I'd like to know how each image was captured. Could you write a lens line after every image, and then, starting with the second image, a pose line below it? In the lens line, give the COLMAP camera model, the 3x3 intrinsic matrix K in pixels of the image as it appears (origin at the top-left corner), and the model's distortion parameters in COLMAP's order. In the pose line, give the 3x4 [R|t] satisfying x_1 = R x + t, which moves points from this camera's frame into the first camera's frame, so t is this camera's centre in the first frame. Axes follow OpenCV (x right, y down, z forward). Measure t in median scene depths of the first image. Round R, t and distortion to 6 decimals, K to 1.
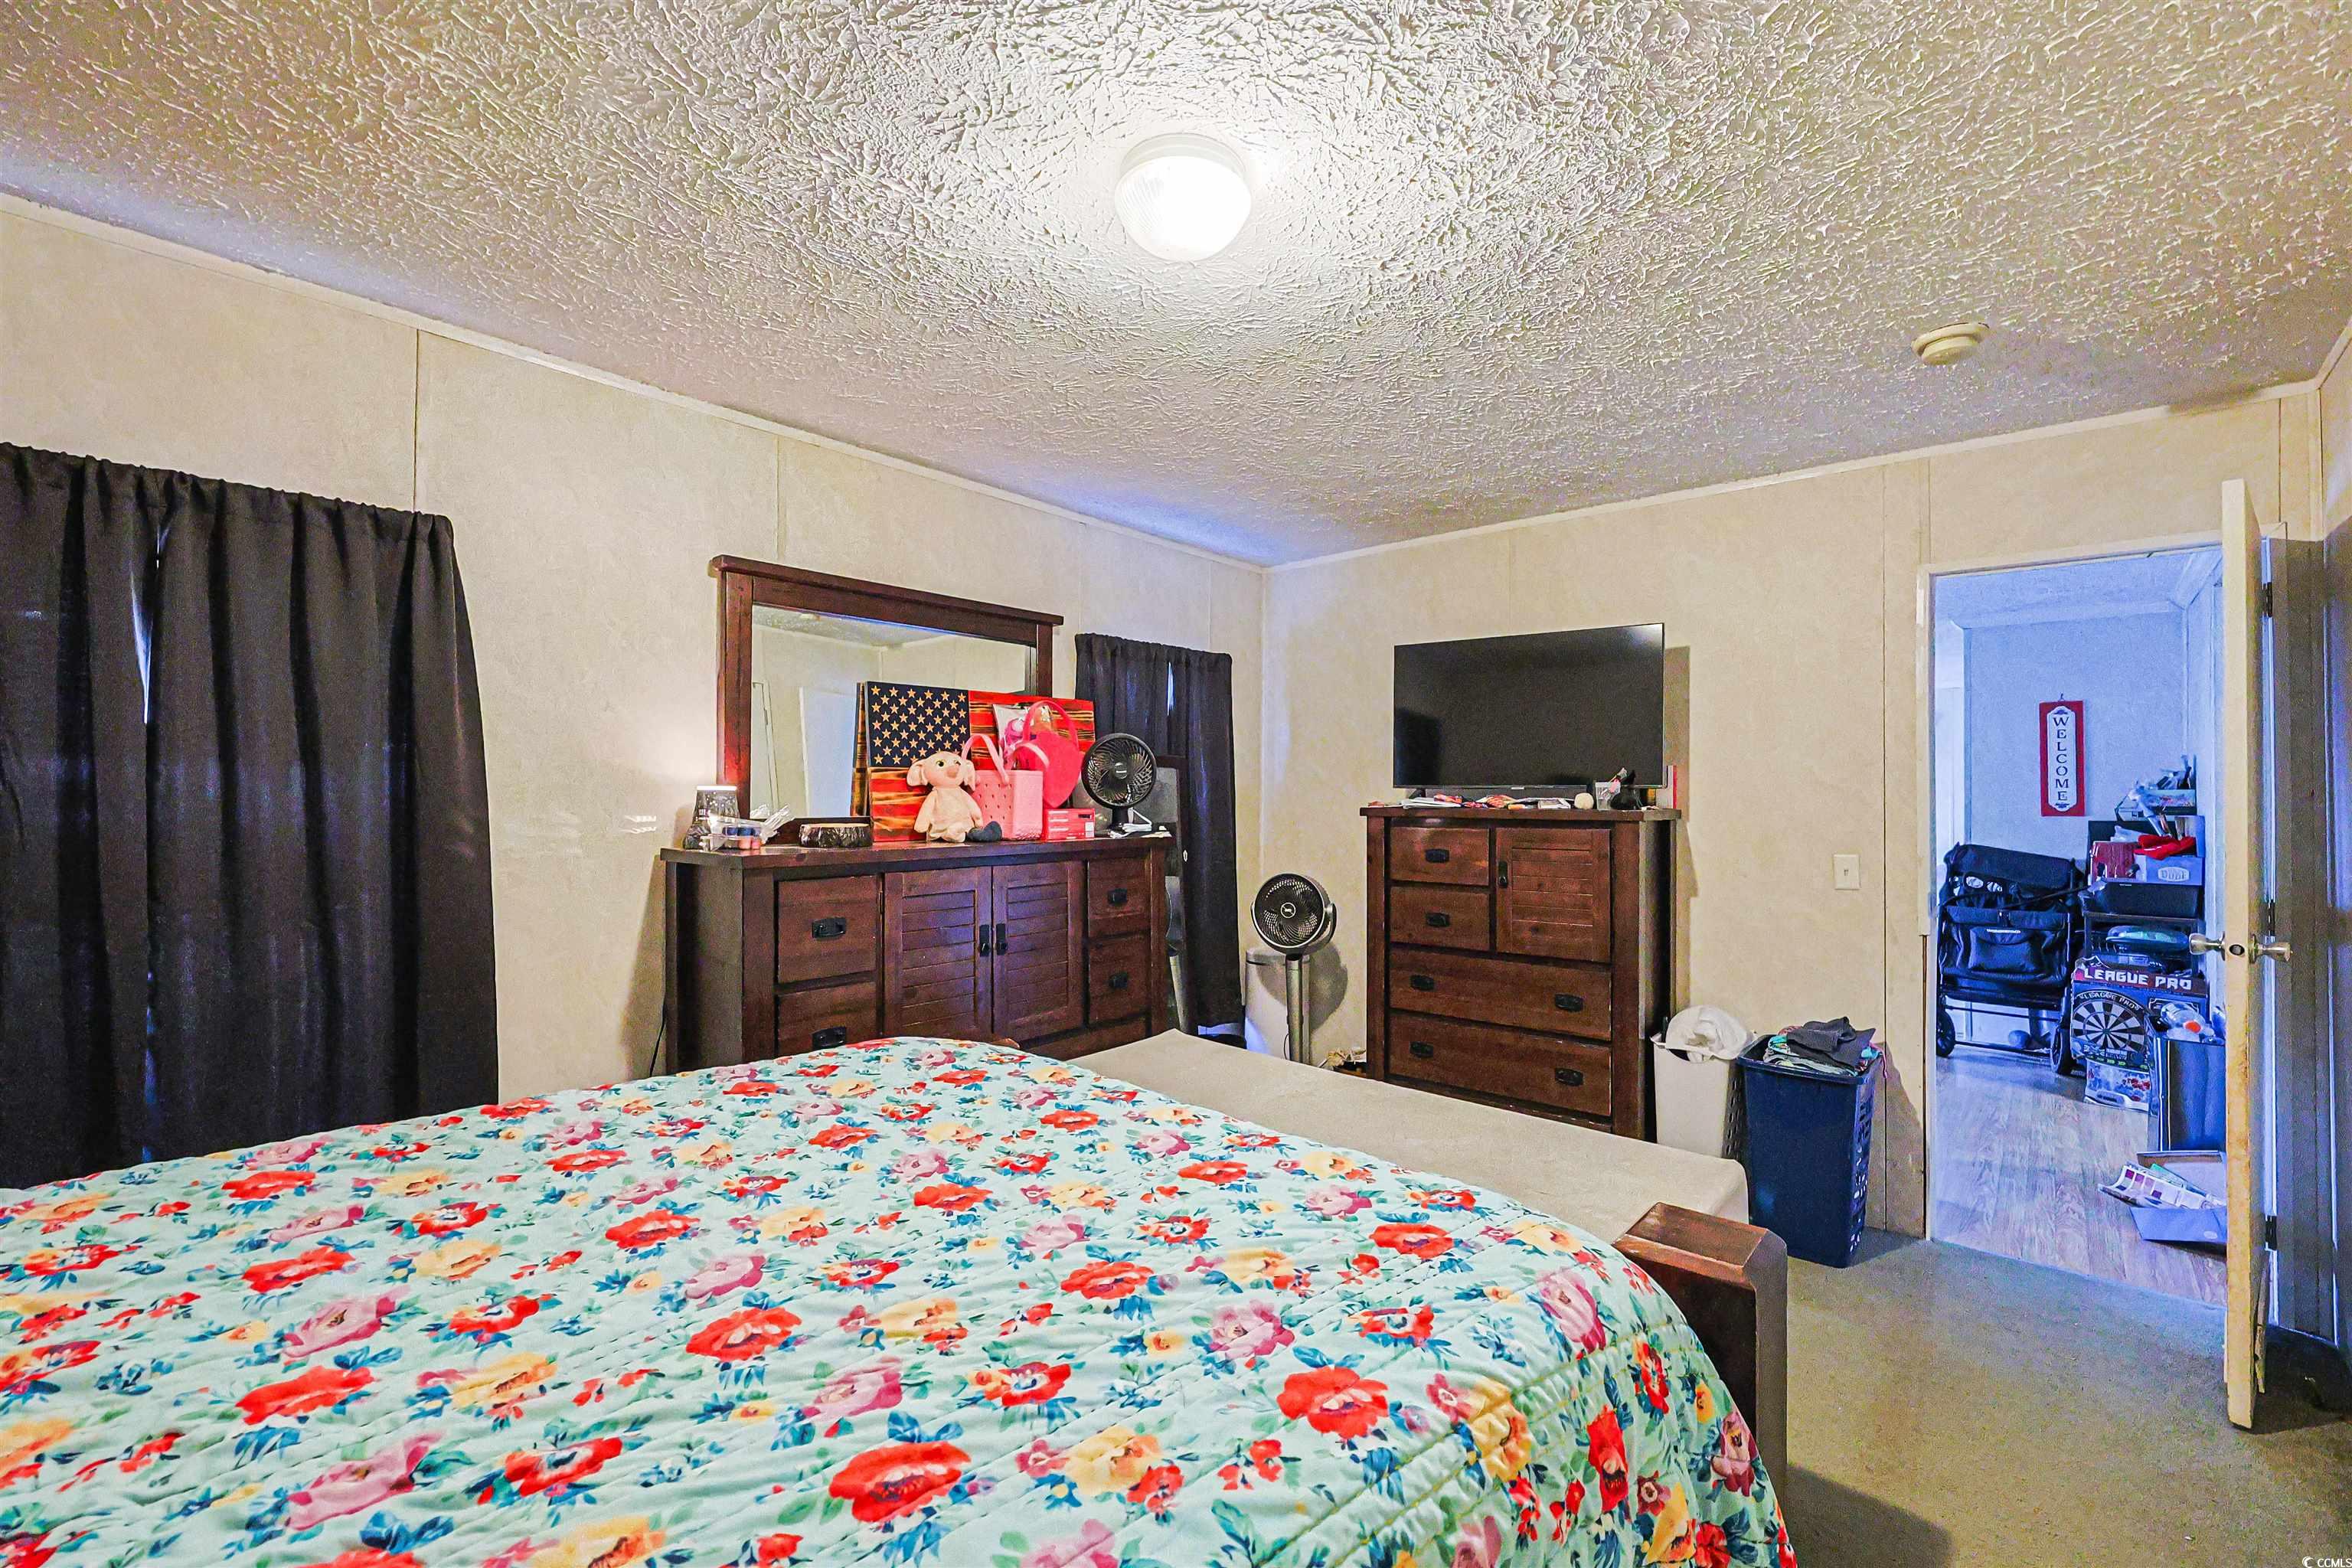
lens RADIAL K [[993.9, 0, 1166.0], [0, 993.9, 797.2], [0, 0, 1]] dist [-0.001028, -0.000302]
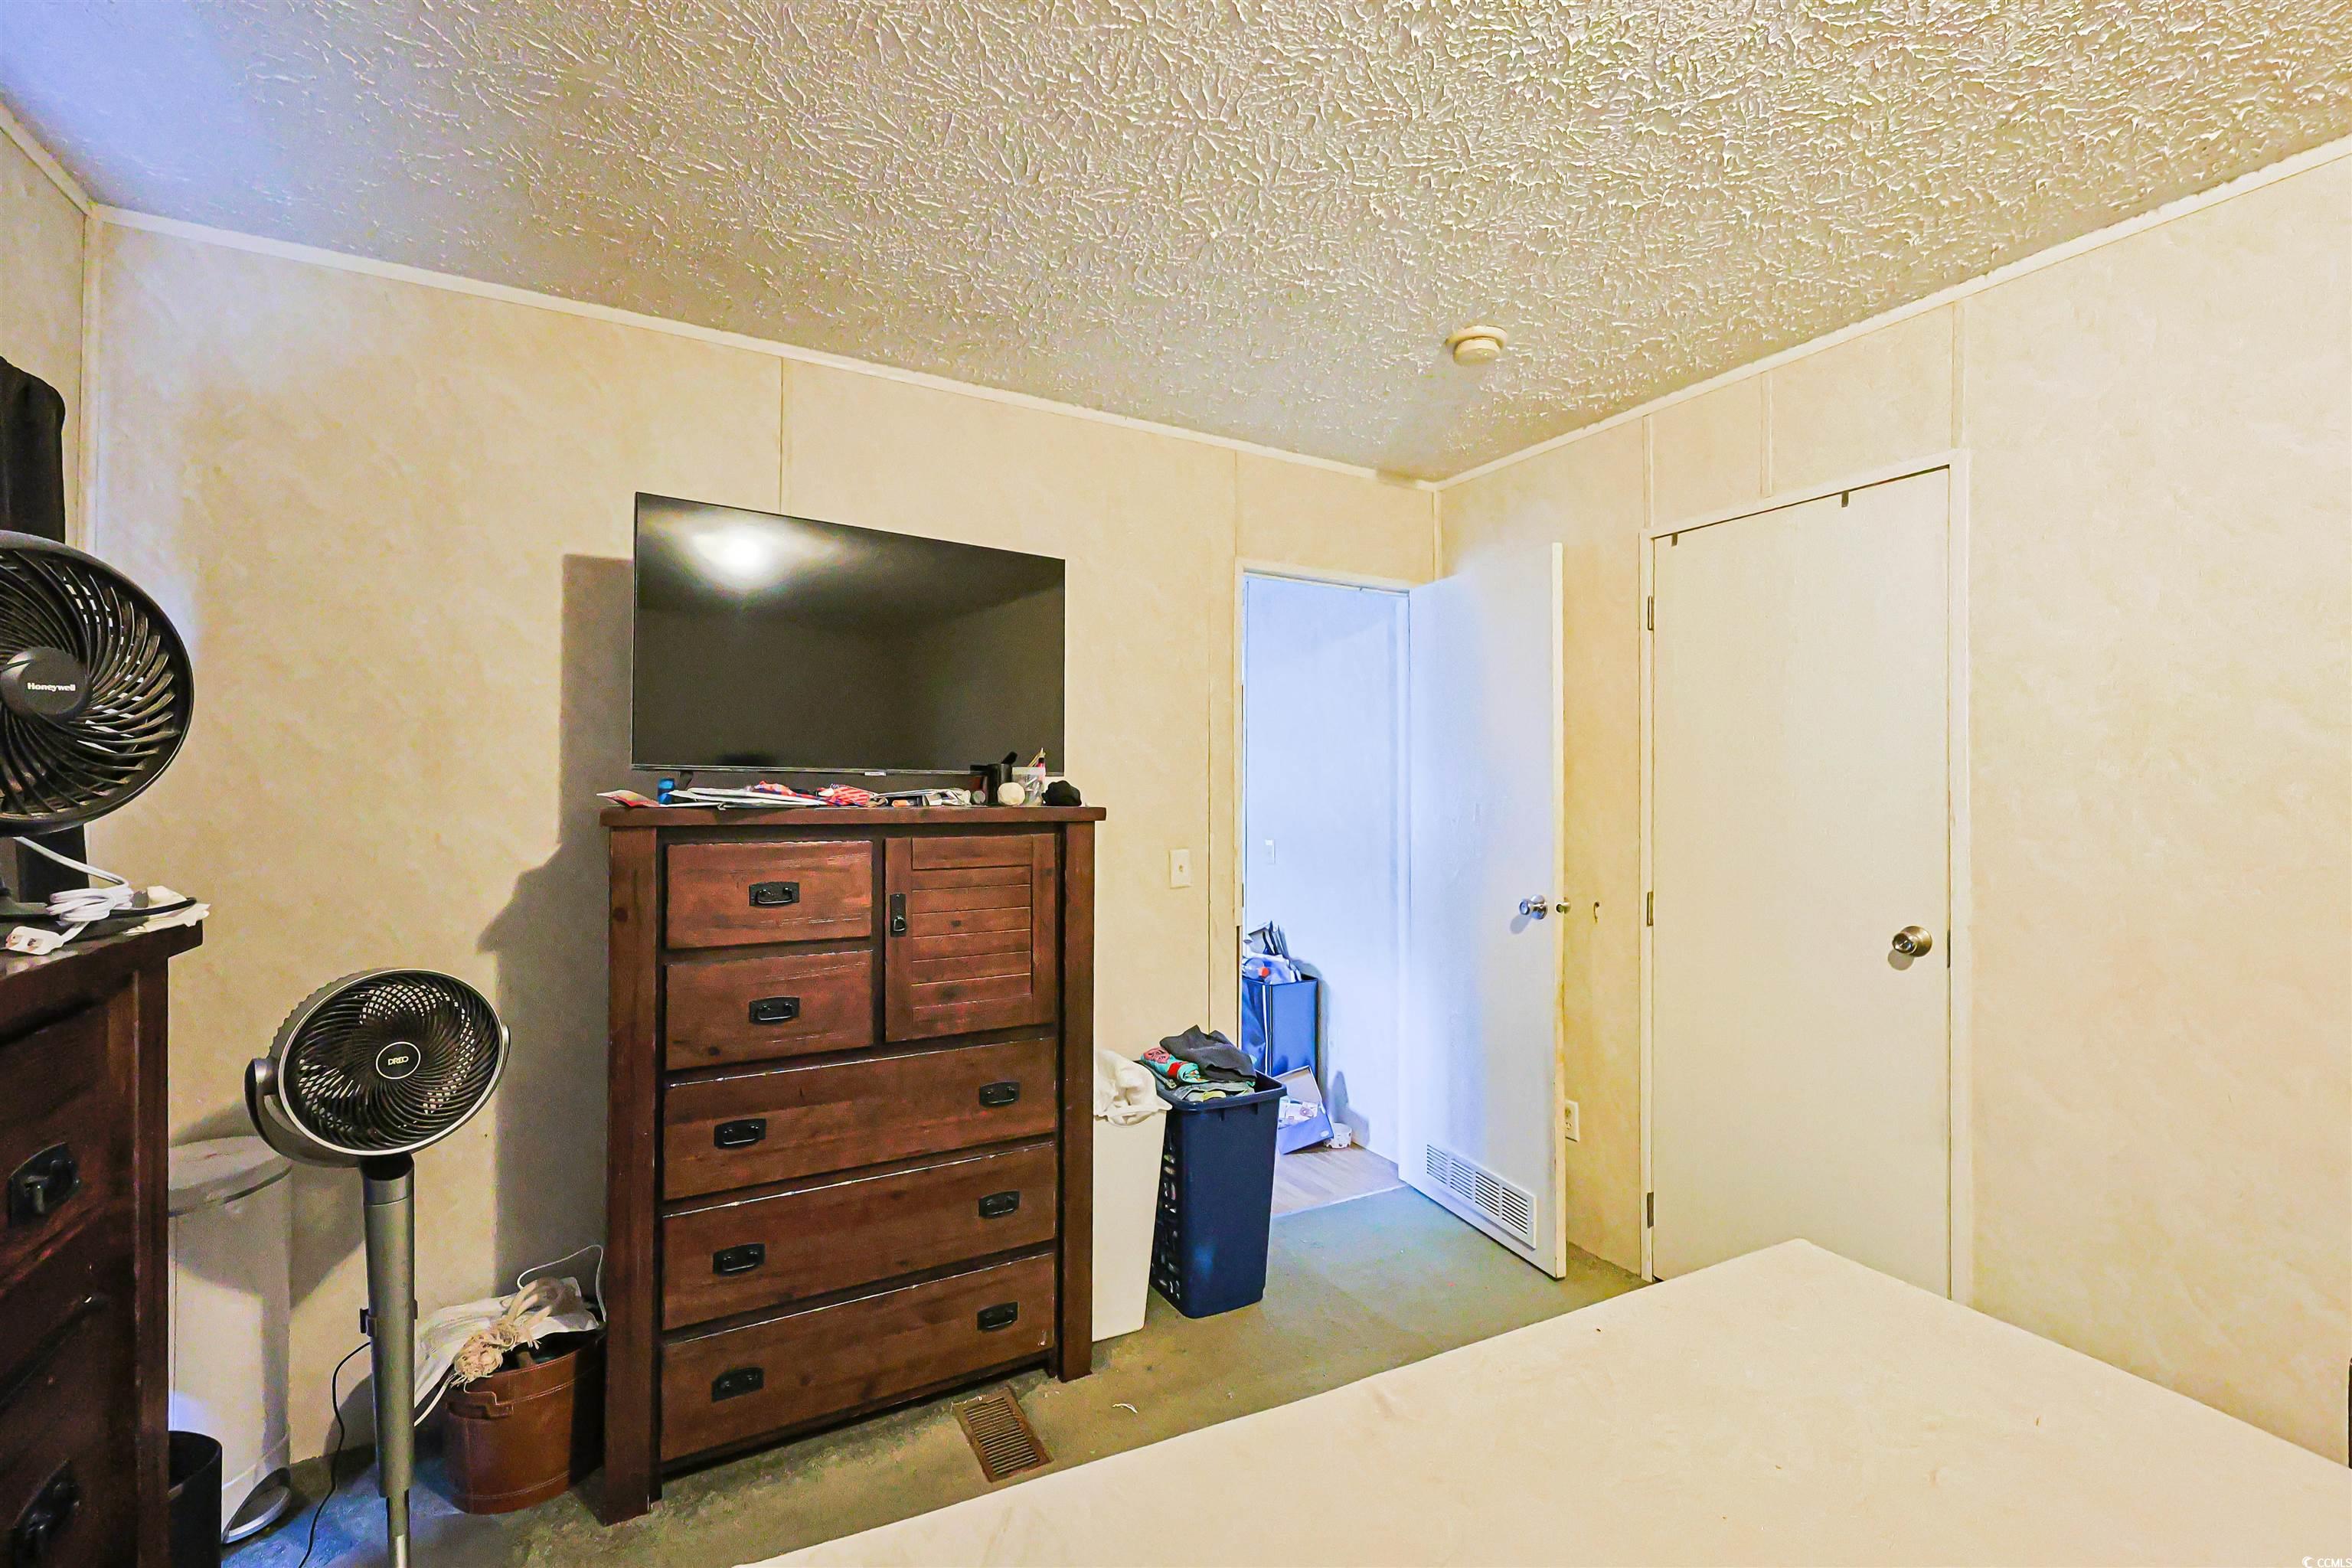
lens RADIAL K [[993.9, 0, 1175.4], [0, 993.9, 794.3], [0, 0, 1]] dist [-0.001028, -0.000302]
pose [[0.329833, -0.003536, 0.944033, -0.190503], [-0.002647, 0.999986, 0.004670, 0.001026], [-0.944036, -0.004039, 0.329819, 0.673347]]
